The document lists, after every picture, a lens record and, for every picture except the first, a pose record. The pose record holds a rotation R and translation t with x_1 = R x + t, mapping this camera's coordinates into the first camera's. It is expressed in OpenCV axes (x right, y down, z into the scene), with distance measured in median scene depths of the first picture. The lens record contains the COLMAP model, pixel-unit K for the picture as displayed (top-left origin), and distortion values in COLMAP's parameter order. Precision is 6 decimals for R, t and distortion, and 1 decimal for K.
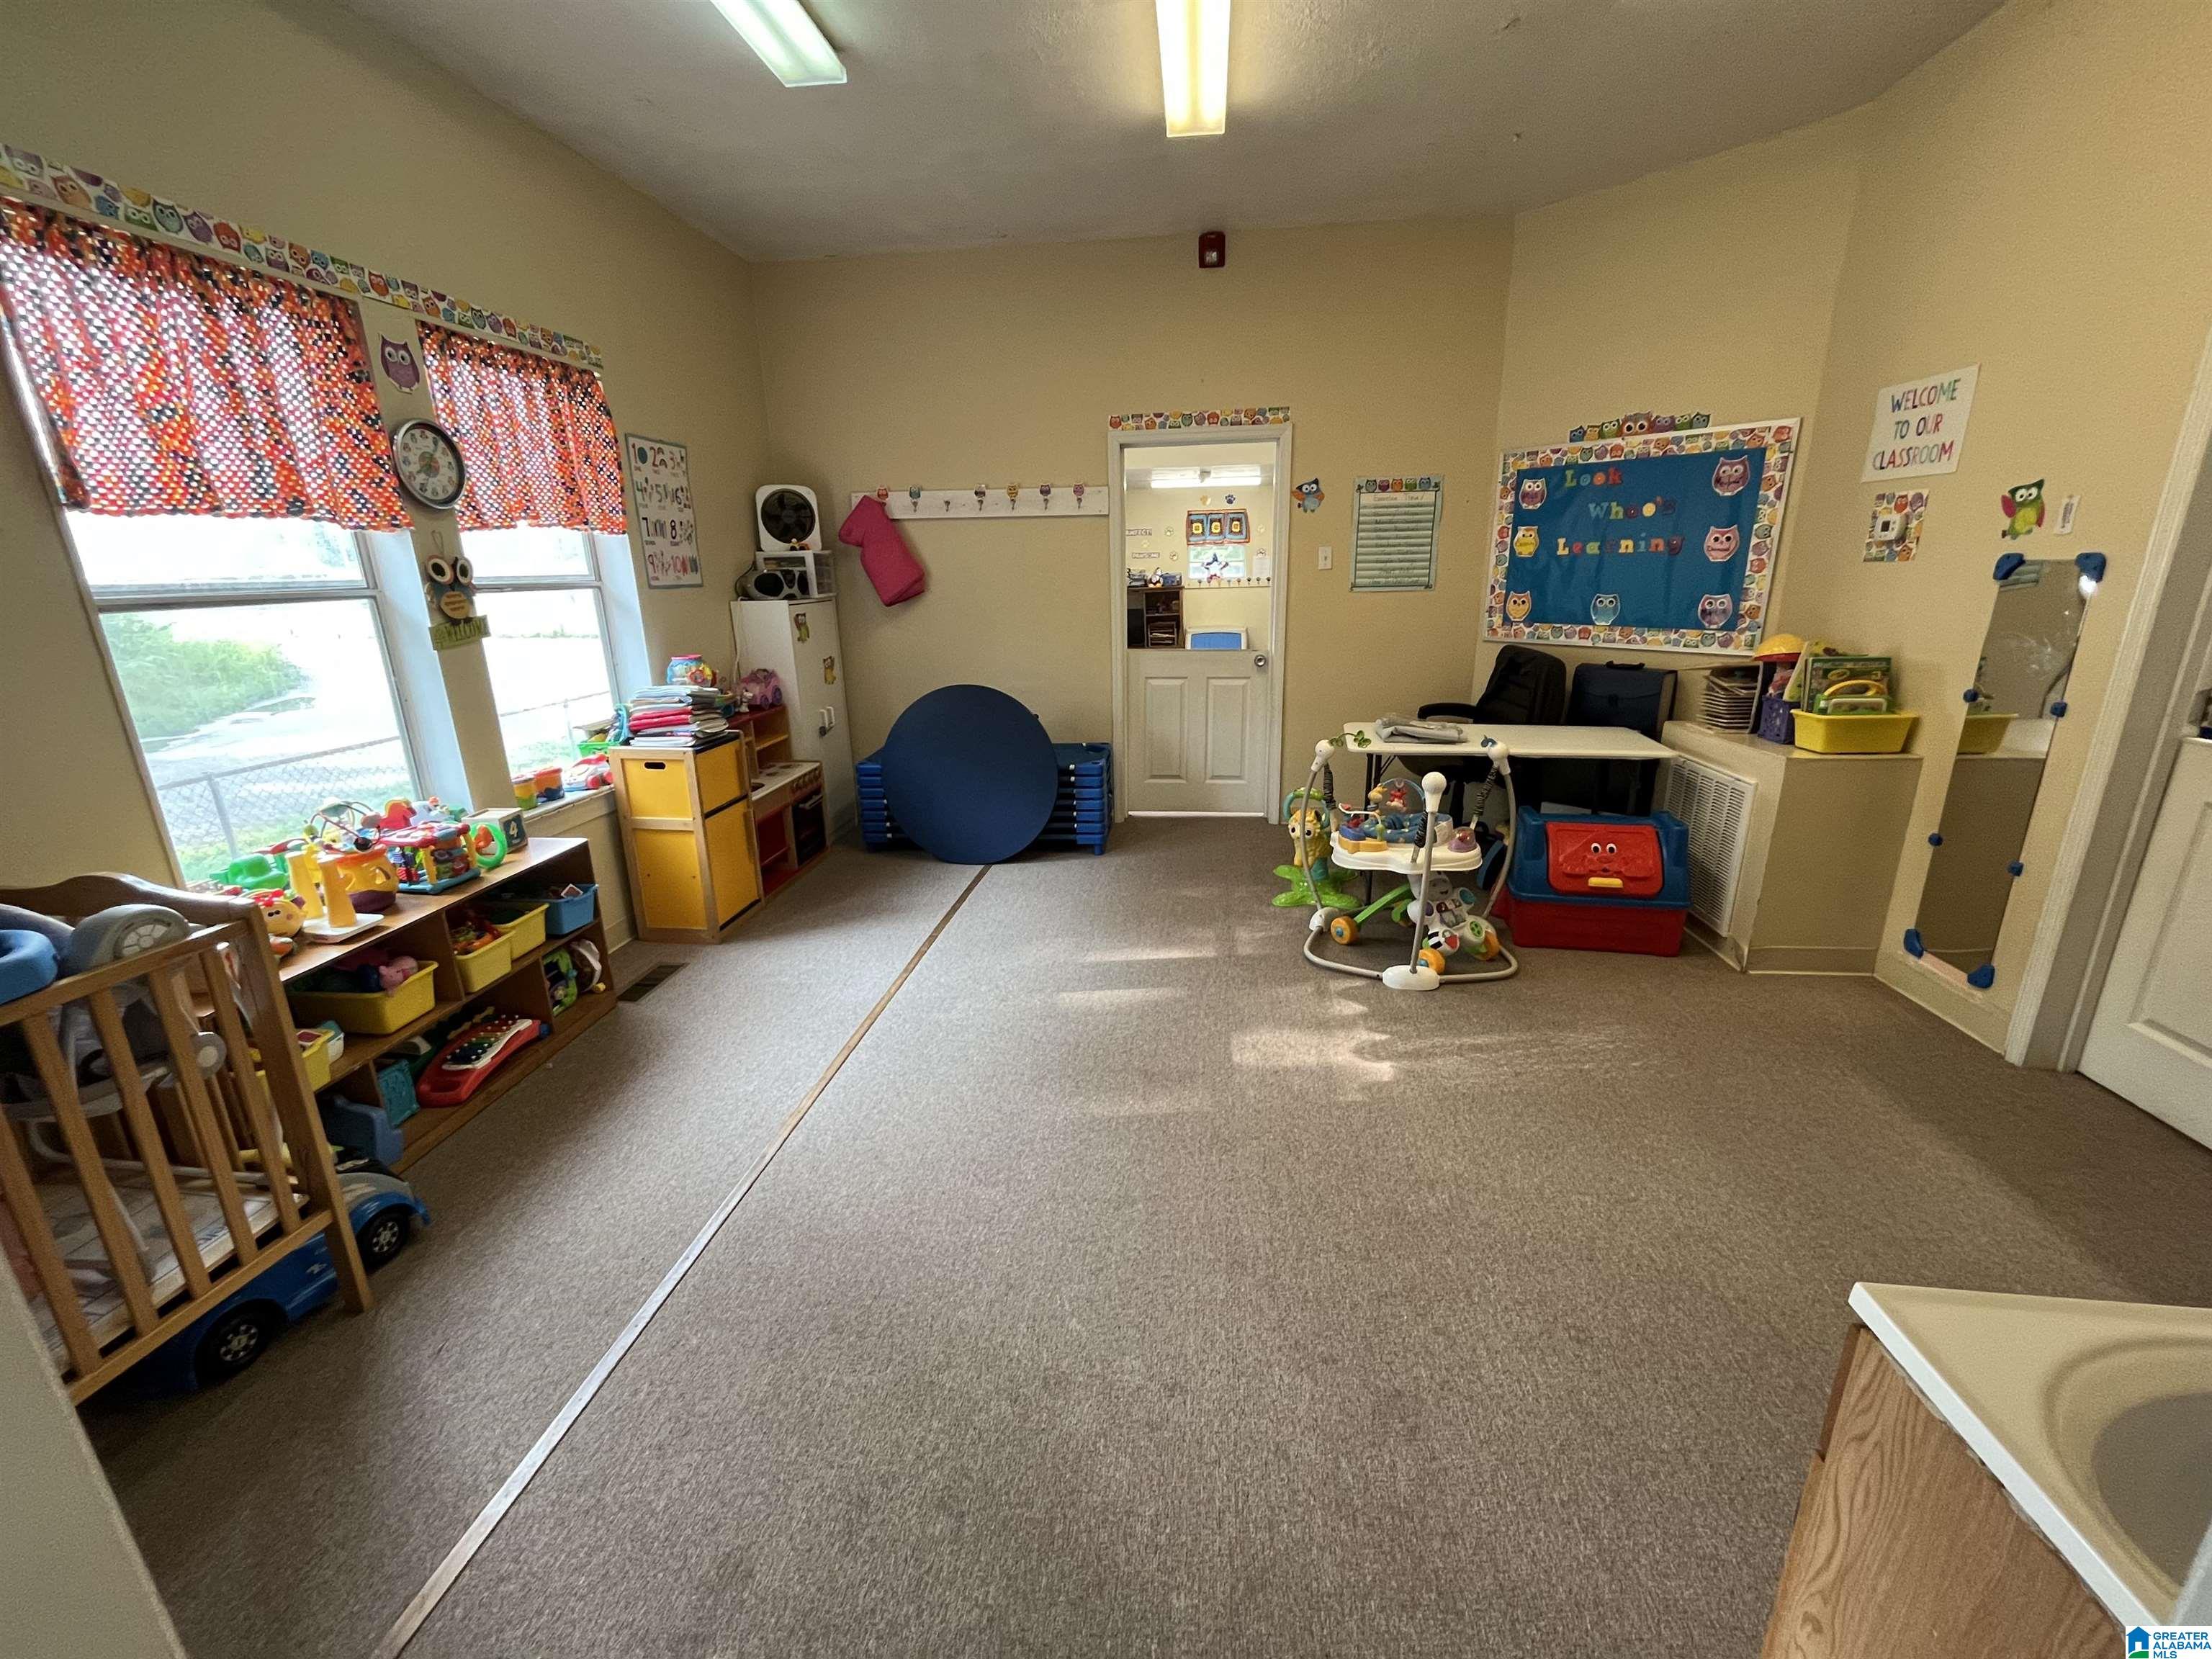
lens RADIAL K [[900.0, 0, 1098.5], [0, 900.0, 836.8], [0, 0, 1]] dist [-0.005734, -0.000204]
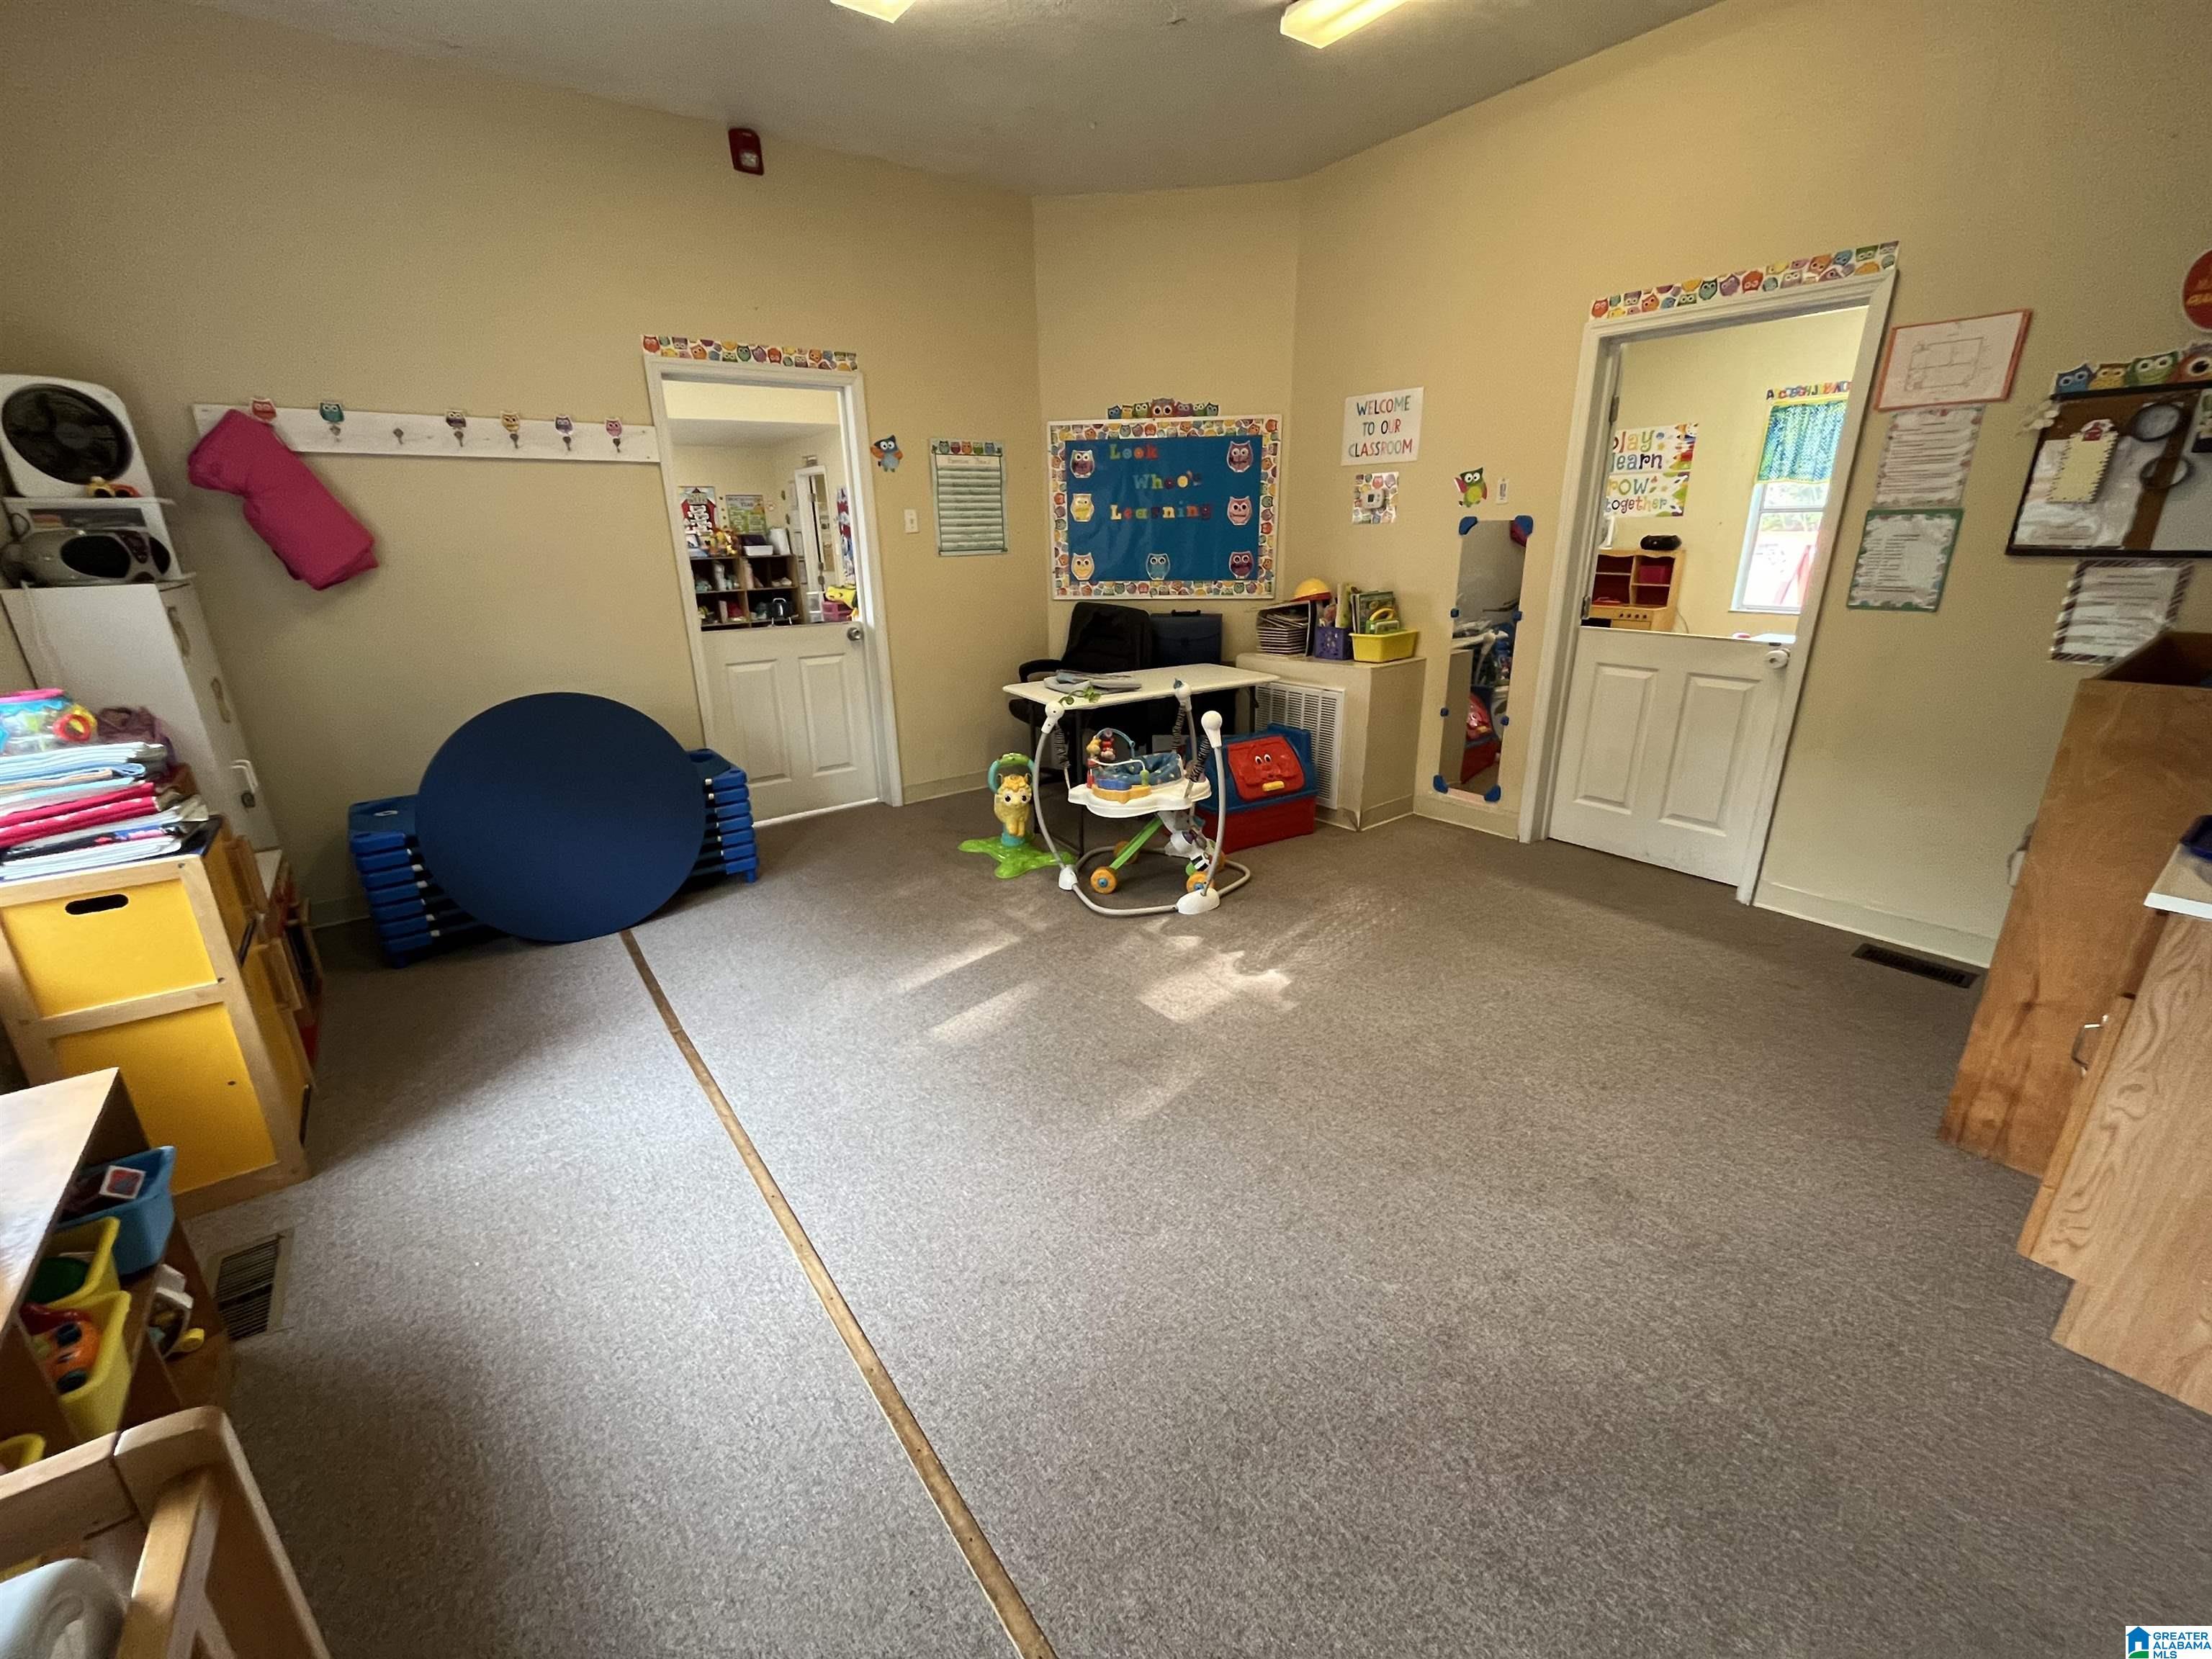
lens RADIAL K [[900.0, 0, 1098.5], [0, 900.0, 836.8], [0, 0, 1]] dist [-0.005734, -0.000204]
pose [[0.717251, -0.218816, 0.661567, -0.402467], [0.203944, 0.973762, 0.100967, -0.050166], [-0.666302, 0.062504, 0.743058, 0.229644]]
